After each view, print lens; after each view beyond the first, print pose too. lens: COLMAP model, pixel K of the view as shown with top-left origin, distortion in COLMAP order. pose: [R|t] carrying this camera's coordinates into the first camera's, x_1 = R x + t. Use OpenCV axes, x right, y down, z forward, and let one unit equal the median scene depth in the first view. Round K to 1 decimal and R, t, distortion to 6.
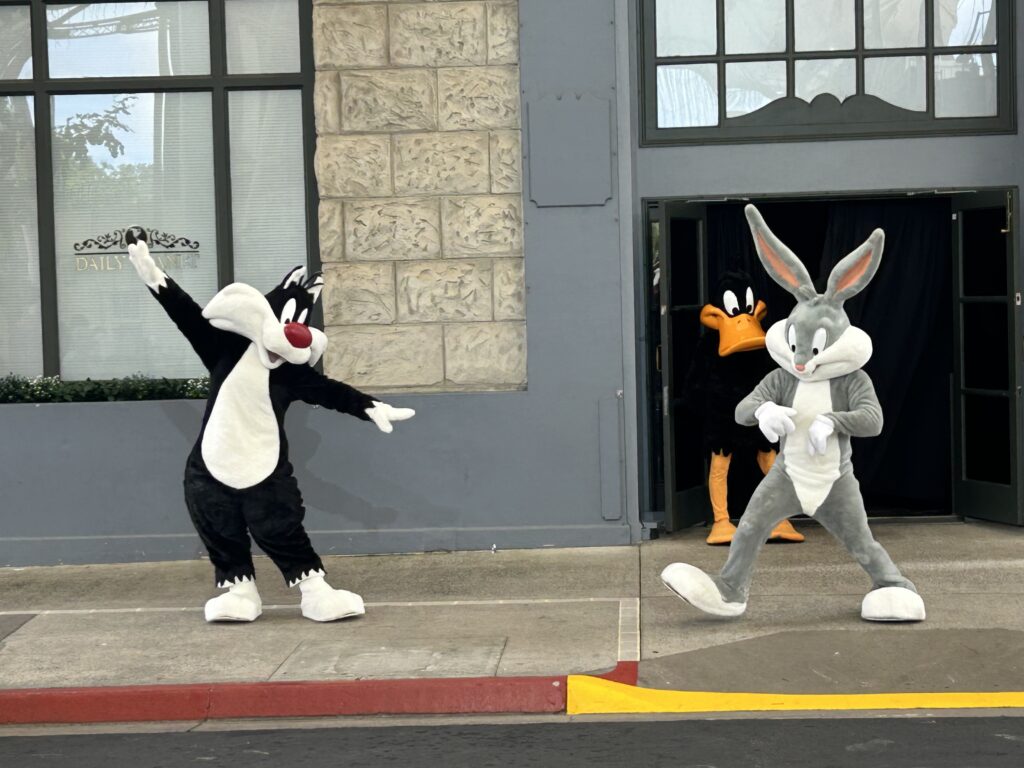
lens RADIAL K [[2300.1, 0, 541.5], [0, 2300.1, 403.4], [0, 0, 1]] dist [0.245417, -0.744623]
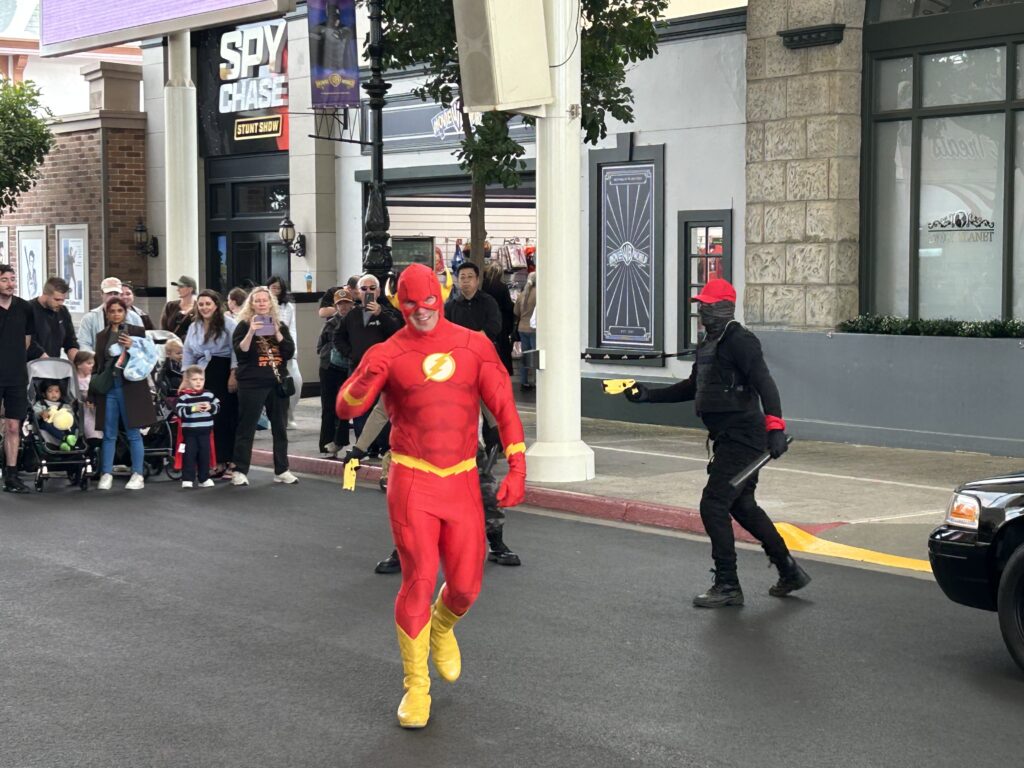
lens RADIAL K [[2199.9, 0, 513.4], [0, 2199.9, 385.0], [0, 0, 1]] dist [0.223929, -0.470783]
pose [[0.585004, 0.071002, -0.807916, 0.752149], [-0.048977, 0.997435, 0.052193, -0.028772], [0.809550, 0.009036, 0.586981, 0.001476]]
